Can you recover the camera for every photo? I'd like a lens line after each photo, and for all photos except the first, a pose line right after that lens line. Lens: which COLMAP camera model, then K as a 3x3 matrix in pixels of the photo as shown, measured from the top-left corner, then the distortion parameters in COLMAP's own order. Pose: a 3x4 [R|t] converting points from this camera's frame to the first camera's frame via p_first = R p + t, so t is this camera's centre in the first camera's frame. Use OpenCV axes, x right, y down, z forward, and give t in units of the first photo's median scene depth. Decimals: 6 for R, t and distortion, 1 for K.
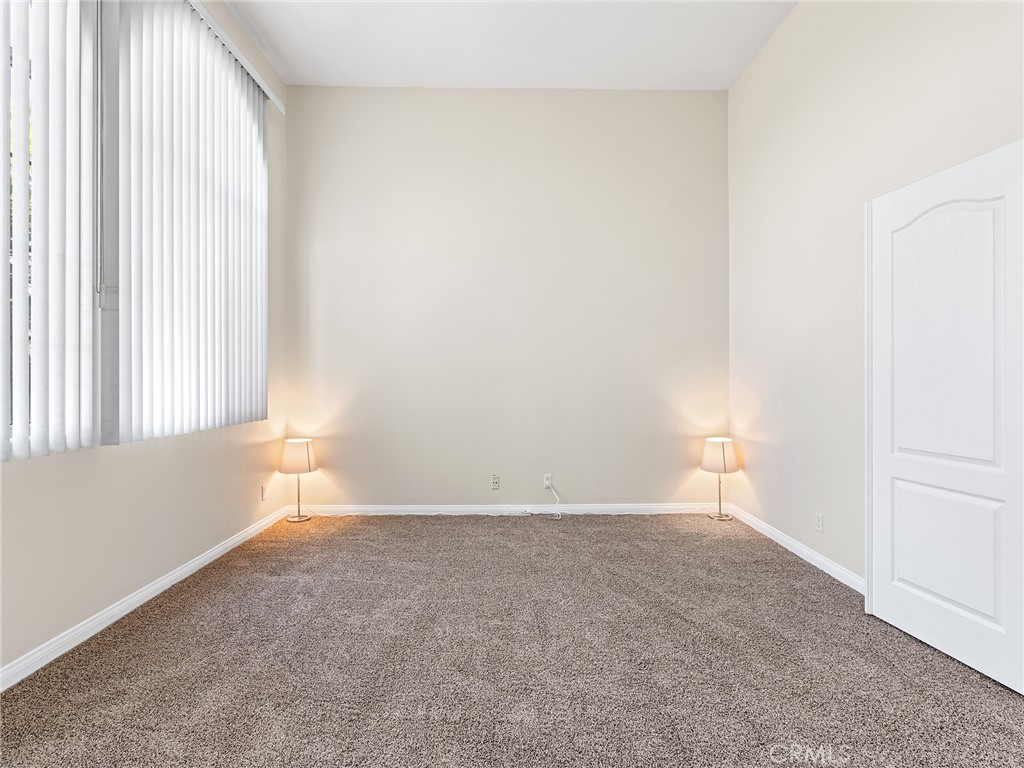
lens RADIAL K [[465.1, 0, 517.8], [0, 465.1, 383.5], [0, 0, 1]] dist [-0.005325, 0.002097]
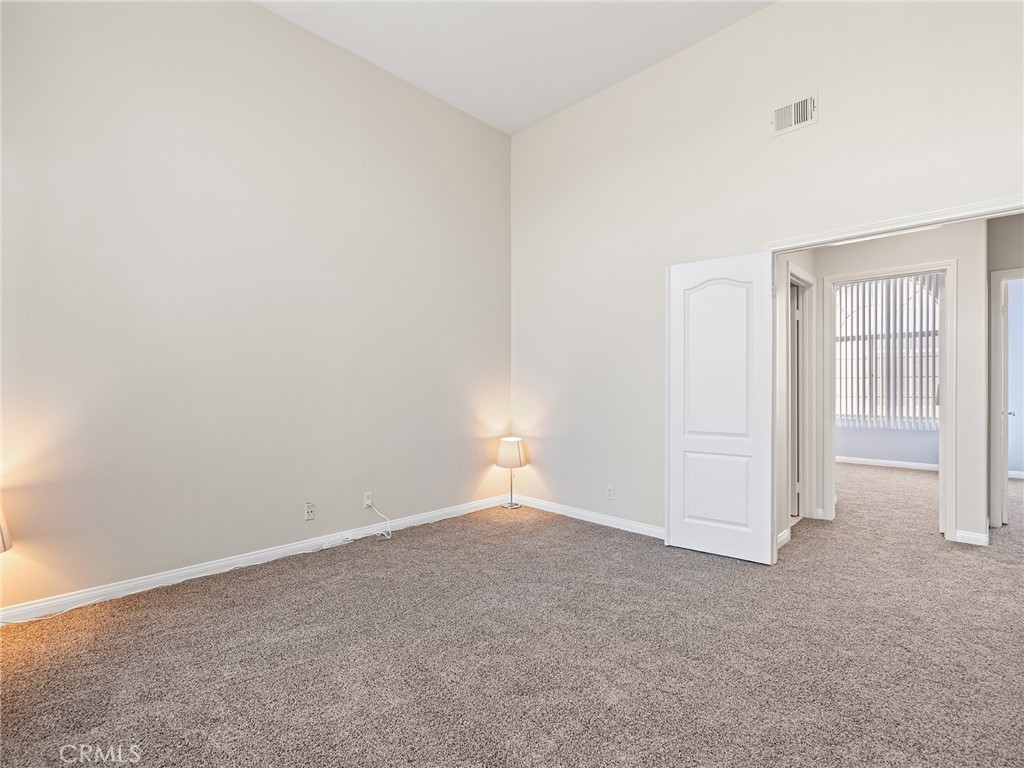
lens RADIAL K [[465.1, 0, 542.7], [0, 465.1, 393.2], [0, 0, 1]] dist [-0.005325, 0.002097]
pose [[0.717540, -0.008798, 0.696461, -0.329188], [0.004293, 0.999957, 0.008209, -0.001483], [-0.696504, -0.002901, 0.717547, 0.128723]]
